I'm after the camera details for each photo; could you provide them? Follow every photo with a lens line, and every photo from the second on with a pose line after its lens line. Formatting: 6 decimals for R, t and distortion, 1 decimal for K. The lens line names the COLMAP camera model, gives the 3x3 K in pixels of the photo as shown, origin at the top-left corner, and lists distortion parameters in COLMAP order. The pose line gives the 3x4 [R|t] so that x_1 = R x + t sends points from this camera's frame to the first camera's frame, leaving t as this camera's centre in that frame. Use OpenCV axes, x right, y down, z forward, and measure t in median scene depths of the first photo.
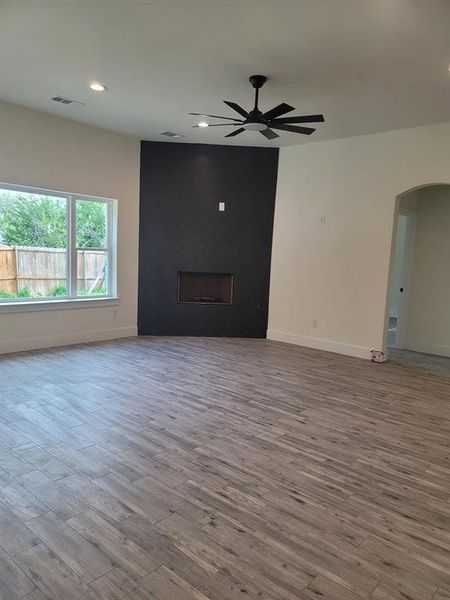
lens RADIAL K [[442.9, 0, 226.2], [0, 442.9, 300.7], [0, 0, 1]] dist [0.050442, -0.023315]
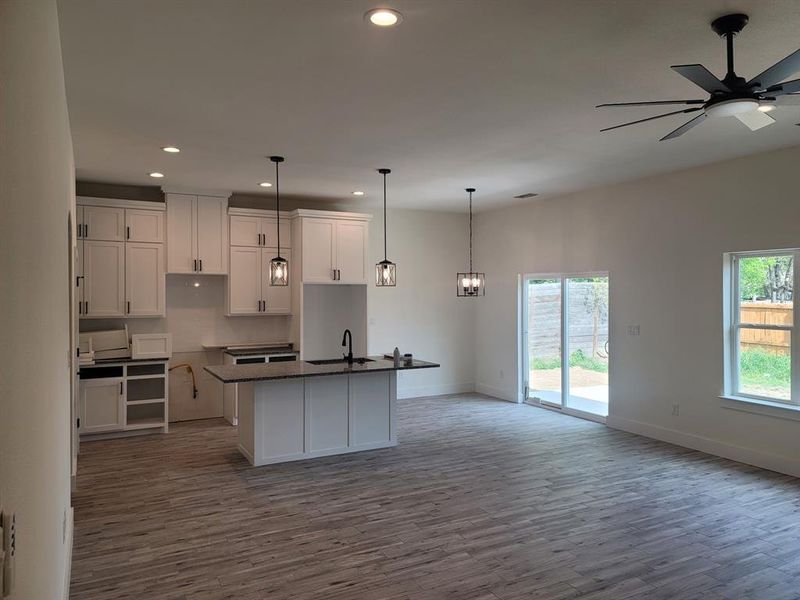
lens RADIAL K [[590.5, 0, 398.8], [0, 590.5, 297.2], [0, 0, 1]] dist [0.050442, -0.023315]
pose [[-0.364880, -0.043144, -0.930055, 1.231827], [-0.121511, 0.992589, 0.001627, -0.182113], [0.923091, 0.113606, -0.367418, 1.382291]]
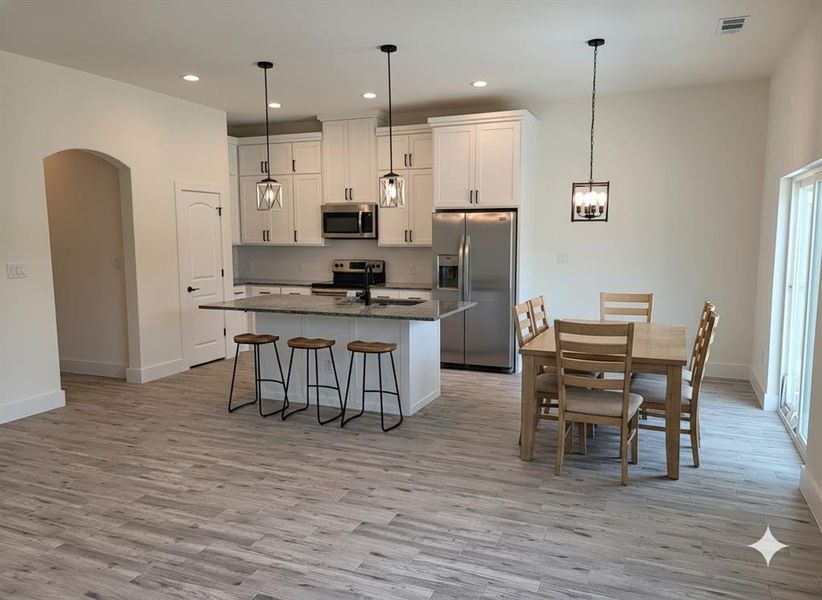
lens RADIAL K [[586.0, 0, 407.4], [0, 586.0, 316.6], [0, 0, 1]] dist [0.011509, -0.002410]
pose [[-0.947383, 0.001785, -0.320096, -0.319851], [-0.076761, 0.969540, 0.232593, -0.303912], [0.310761, 0.244926, -0.918389, 2.130760]]
